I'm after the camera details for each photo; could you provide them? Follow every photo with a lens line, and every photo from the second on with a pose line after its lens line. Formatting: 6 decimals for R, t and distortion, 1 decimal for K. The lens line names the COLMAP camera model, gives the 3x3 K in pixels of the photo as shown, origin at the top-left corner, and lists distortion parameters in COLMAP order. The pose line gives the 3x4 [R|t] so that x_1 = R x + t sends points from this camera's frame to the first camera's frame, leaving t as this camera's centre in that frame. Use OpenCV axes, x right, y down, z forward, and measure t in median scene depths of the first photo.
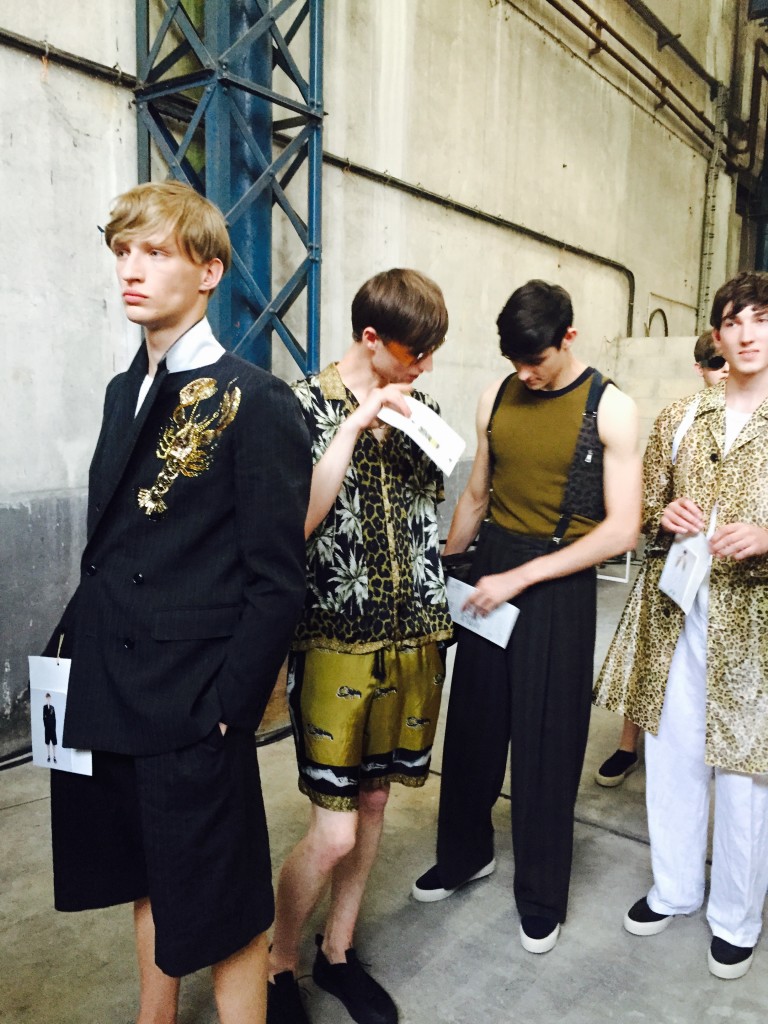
lens RADIAL K [[860.7, 0, 381.5], [0, 860.7, 518.3], [0, 0, 1]] dist [0.068308, -0.122520]
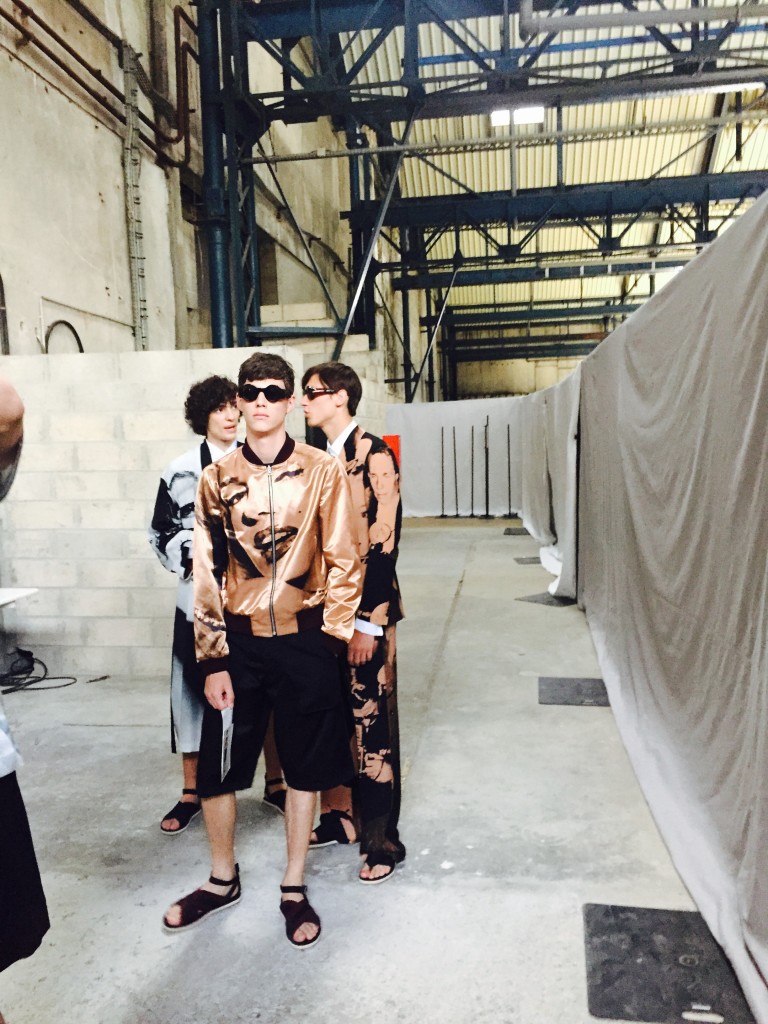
lens RADIAL K [[860.7, 0, 381.5], [0, 860.7, 518.3], [0, 0, 1]] dist [0.068308, -0.122520]
pose [[0.879633, -0.094910, 0.466088, 0.198889], [0.120396, 0.992408, -0.025133, -0.026211], [-0.460164, 0.078223, 0.884381, 0.243281]]
